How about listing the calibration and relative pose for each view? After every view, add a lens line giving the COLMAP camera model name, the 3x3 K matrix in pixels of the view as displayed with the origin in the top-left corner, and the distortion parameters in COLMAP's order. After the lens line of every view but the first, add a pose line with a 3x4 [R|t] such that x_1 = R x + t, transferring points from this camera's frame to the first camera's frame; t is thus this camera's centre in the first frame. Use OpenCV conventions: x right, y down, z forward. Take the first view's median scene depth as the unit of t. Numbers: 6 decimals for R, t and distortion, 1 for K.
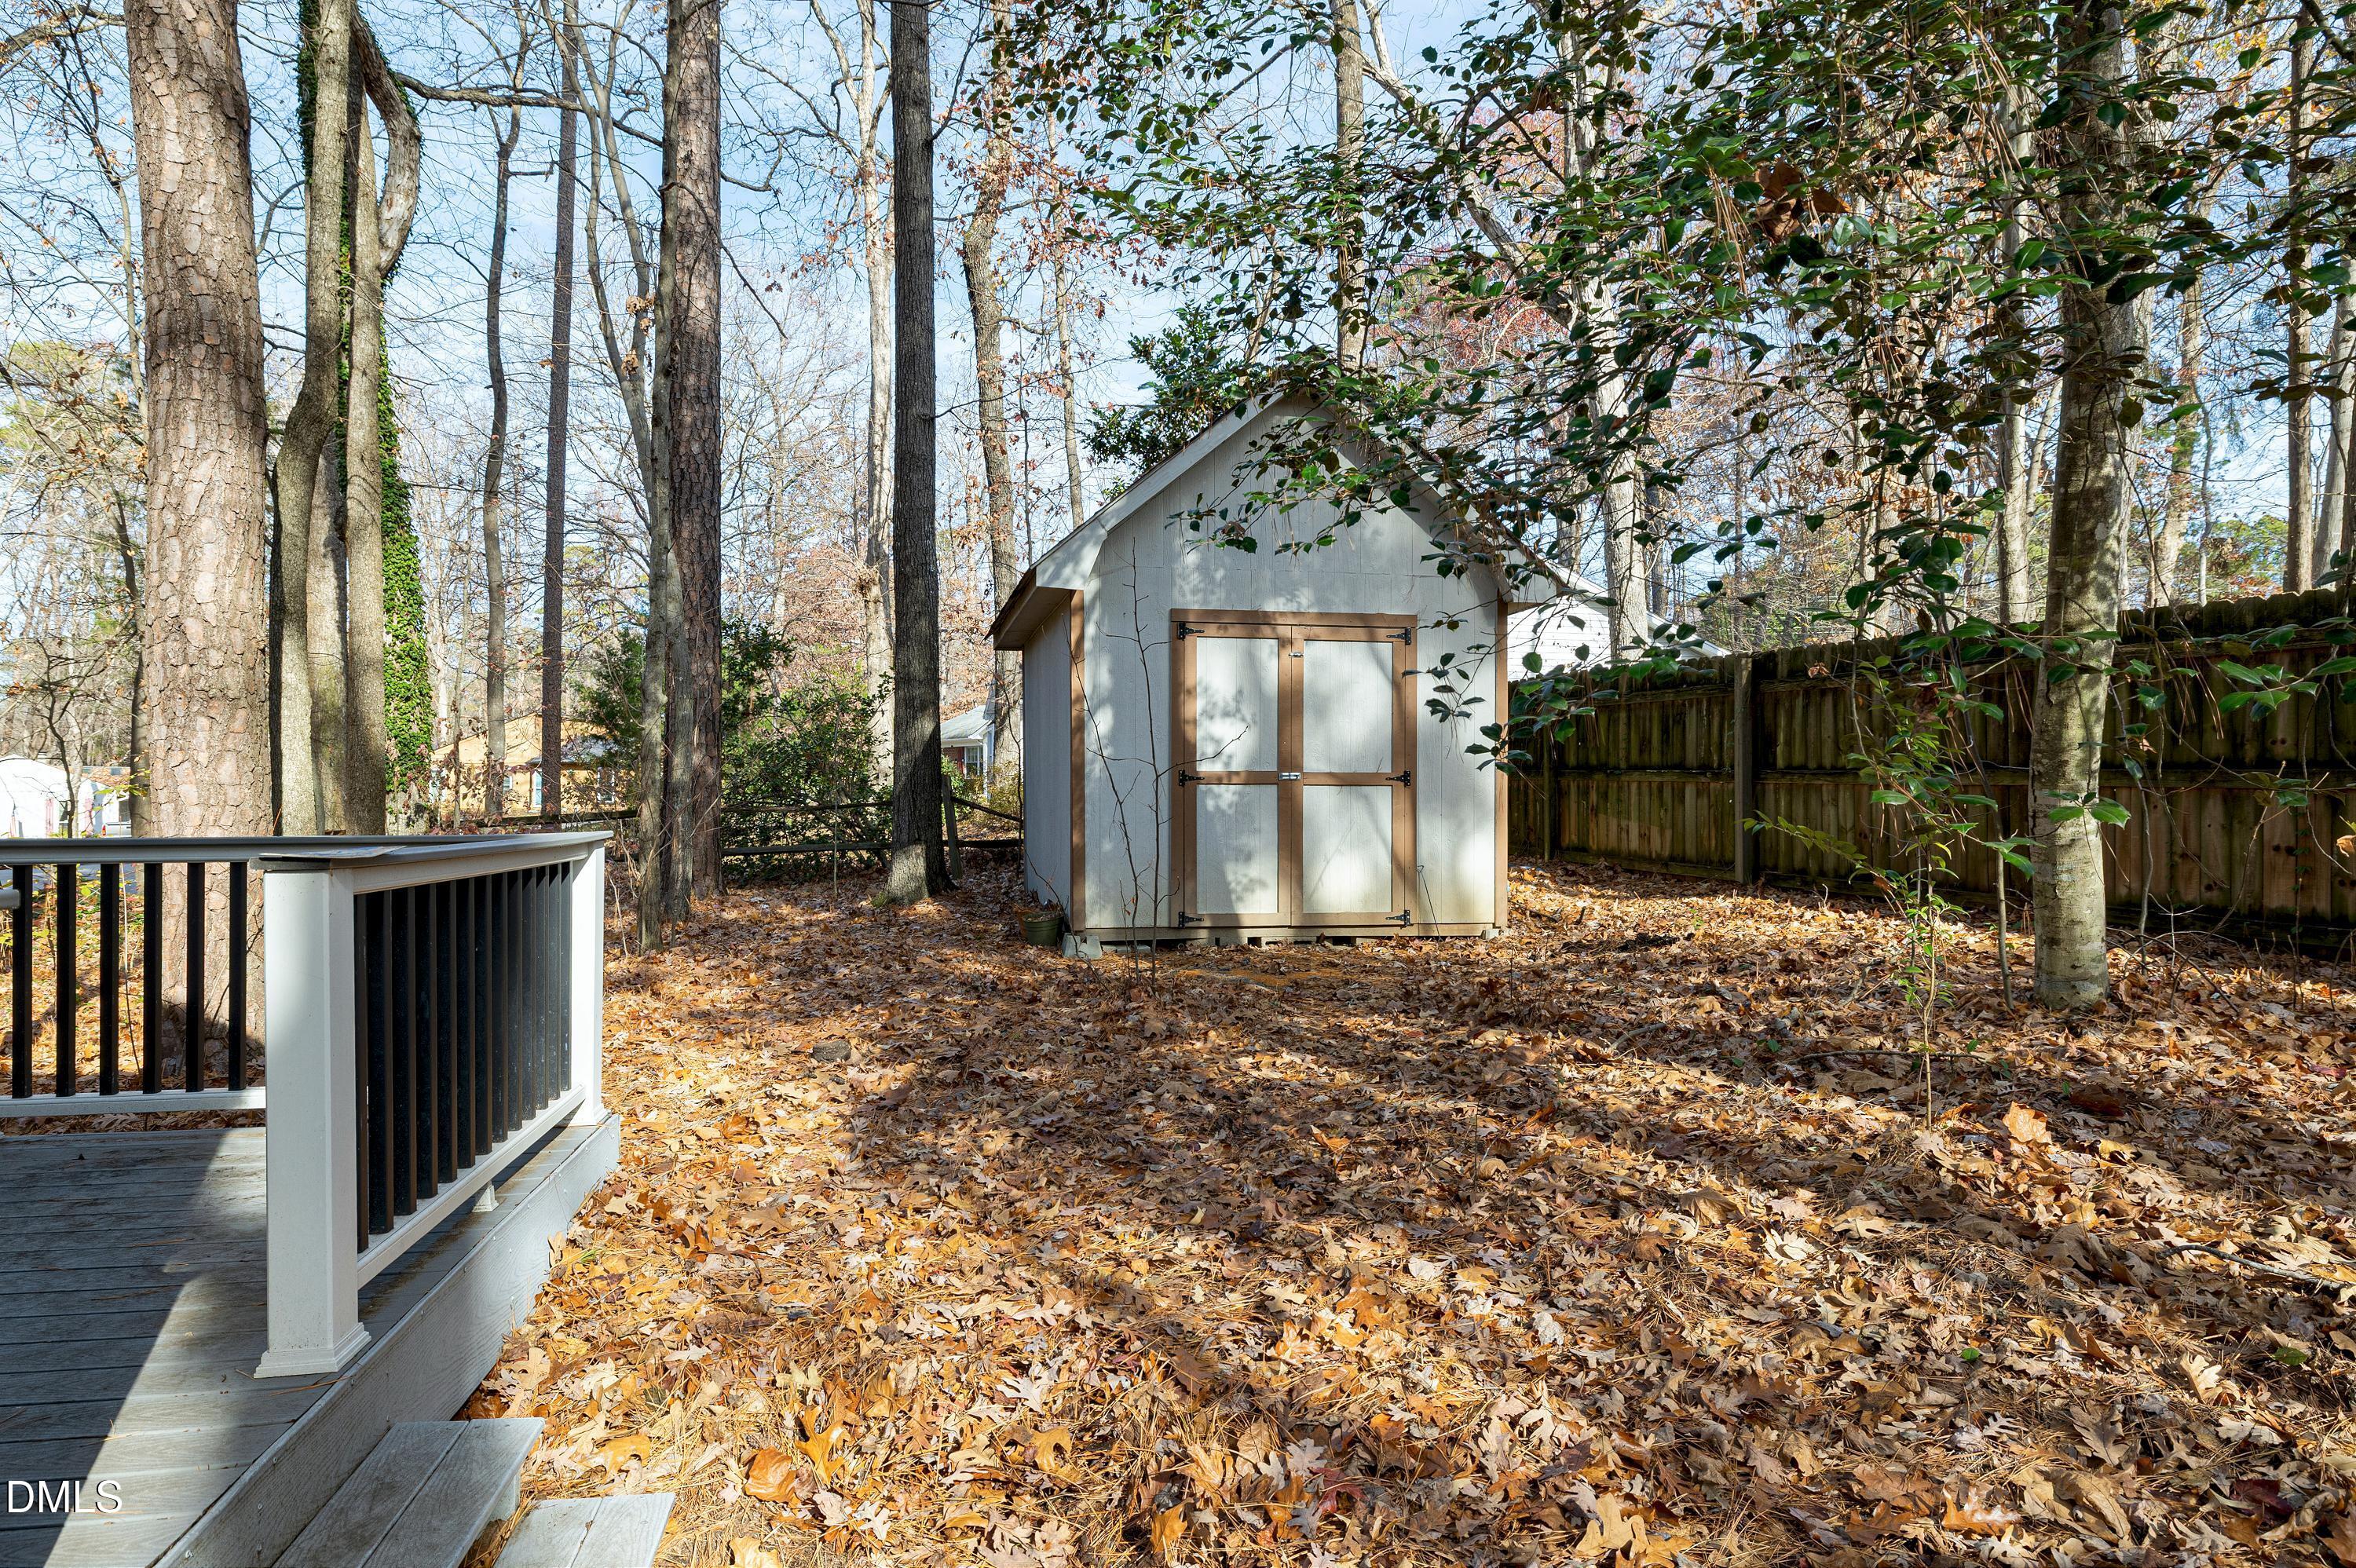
lens RADIAL K [[1325.0, 0, 1173.0], [0, 1325.0, 794.0], [0, 0, 1]] dist [-0.007169, 0.001852]
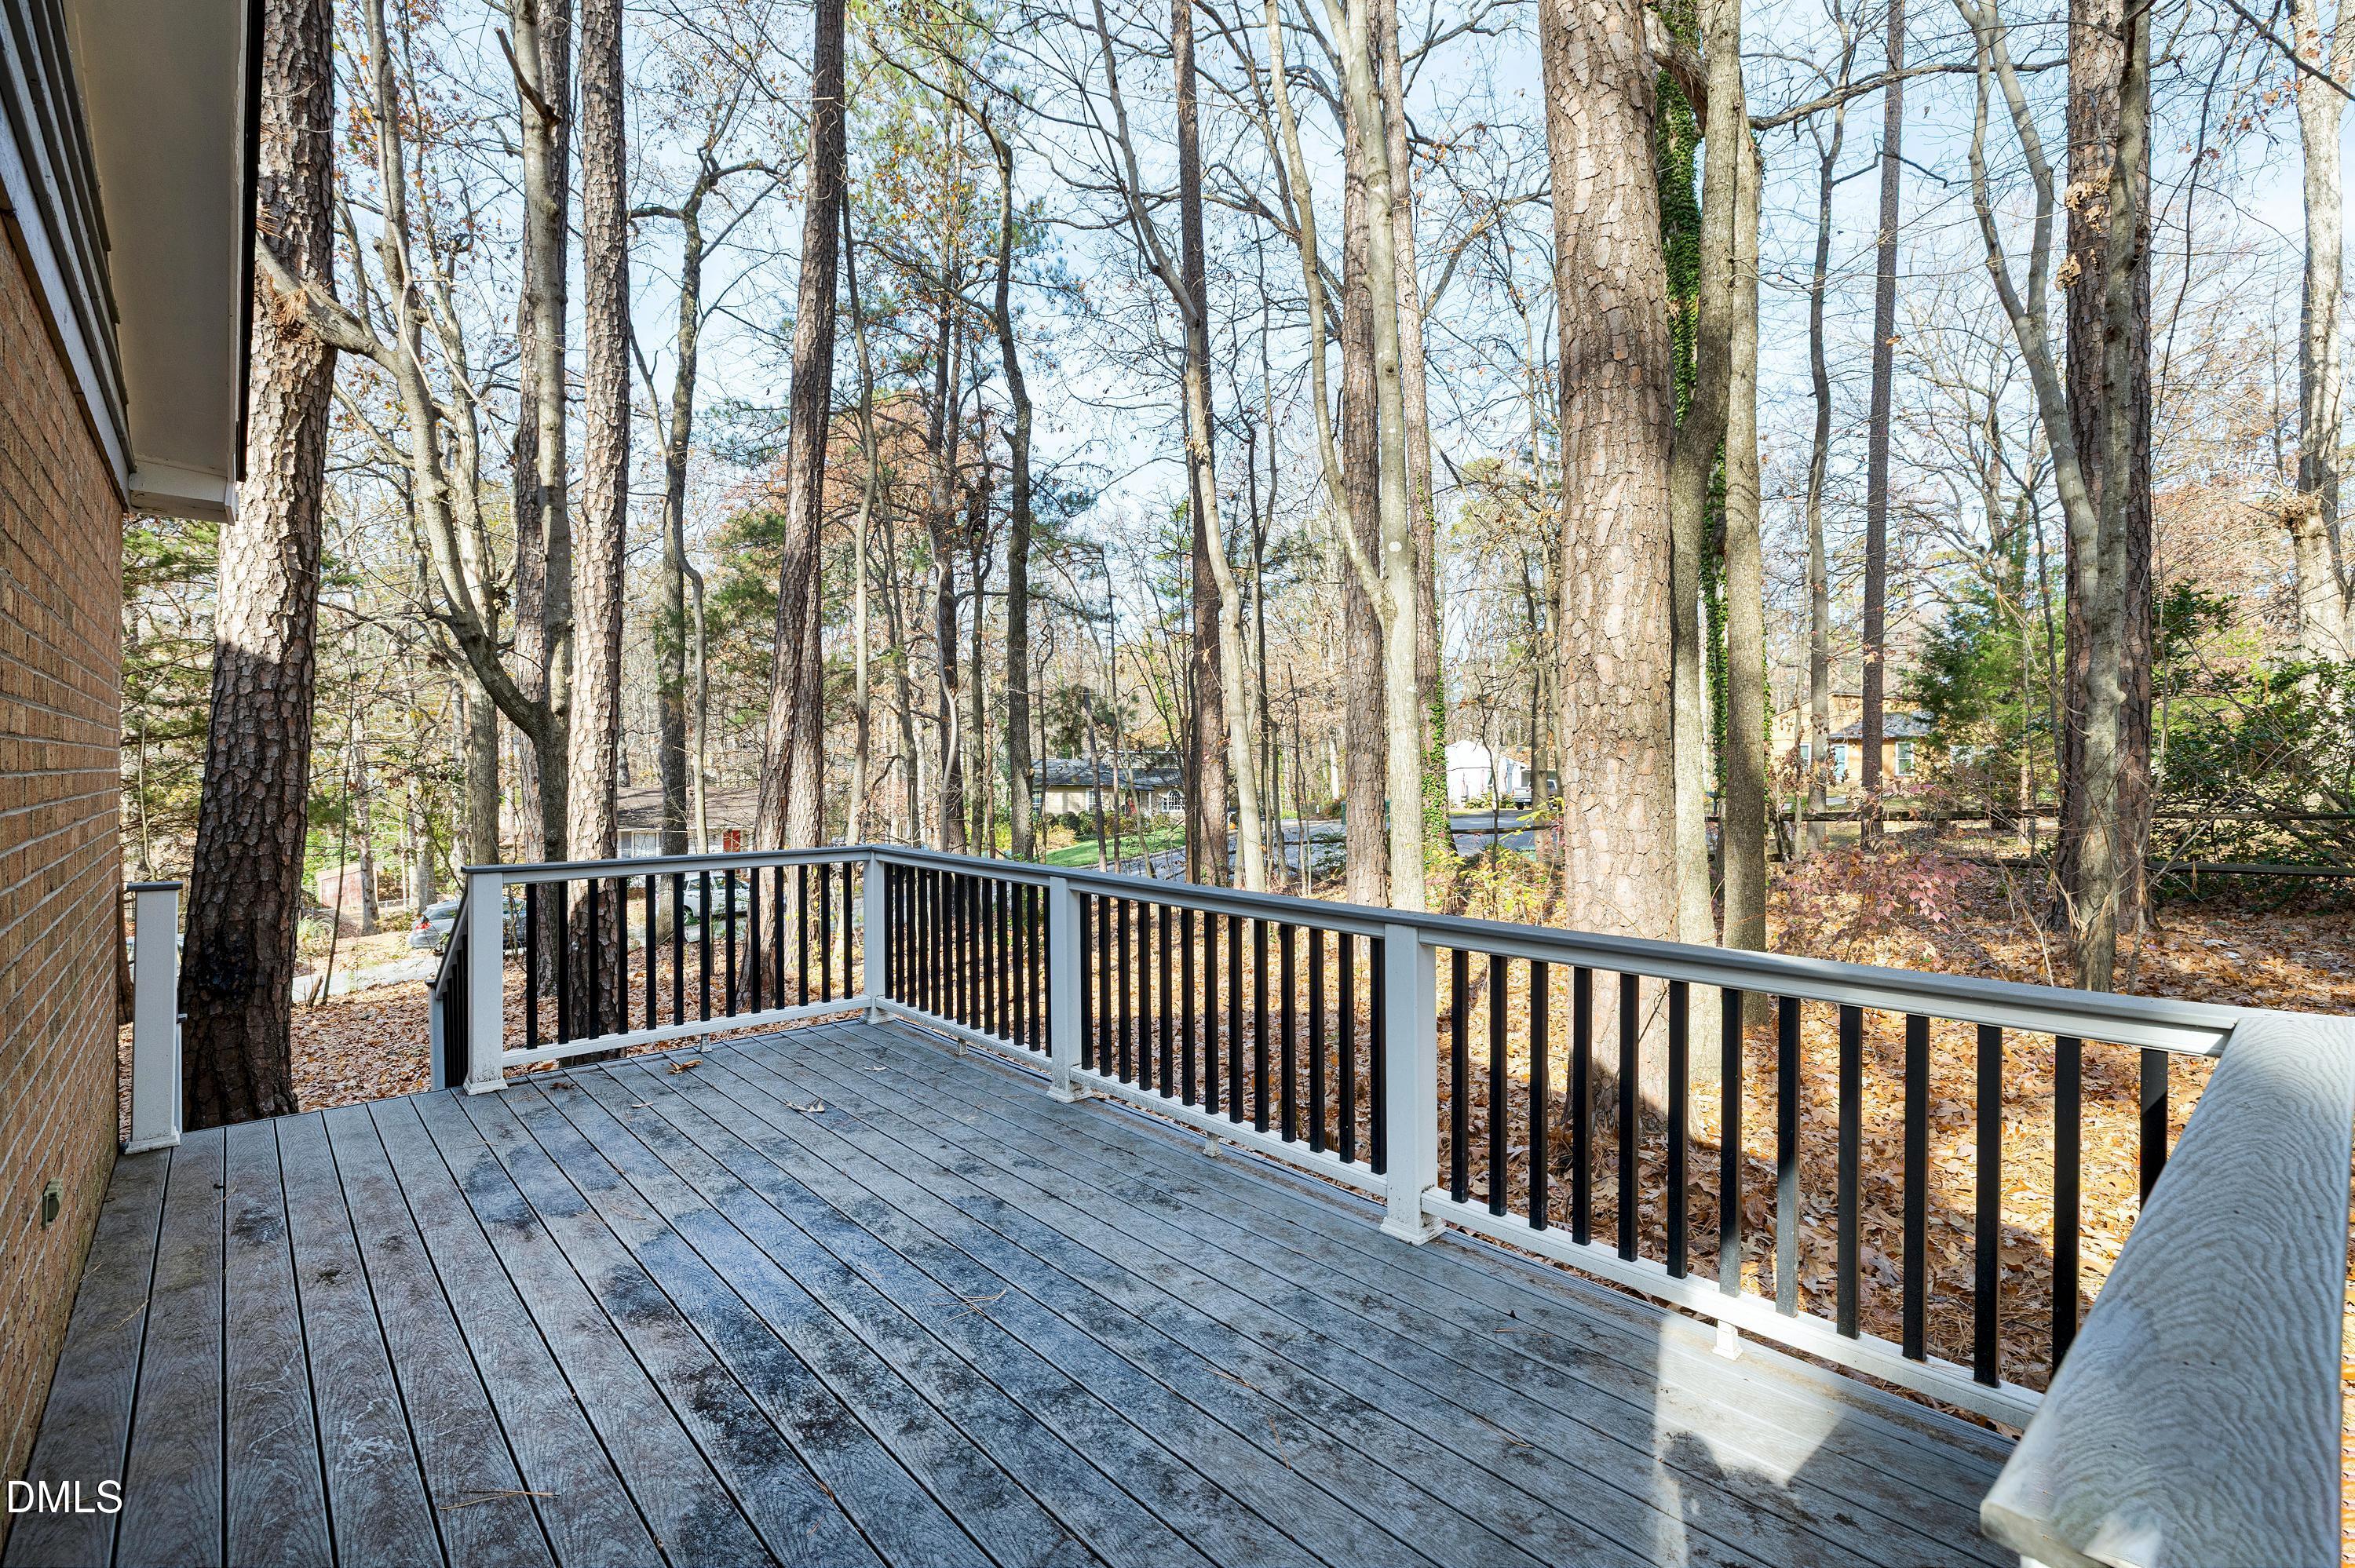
lens RADIAL K [[1077.1, 0, 1174.9], [0, 1077.1, 776.3], [0, 0, 1]] dist [-0.001417, -0.000700]
pose [[0.554466, 0.011483, -0.832127, -0.092589], [0.003654, 0.999862, 0.016233, -0.020516], [0.832198, -0.012041, 0.554348, 0.108476]]
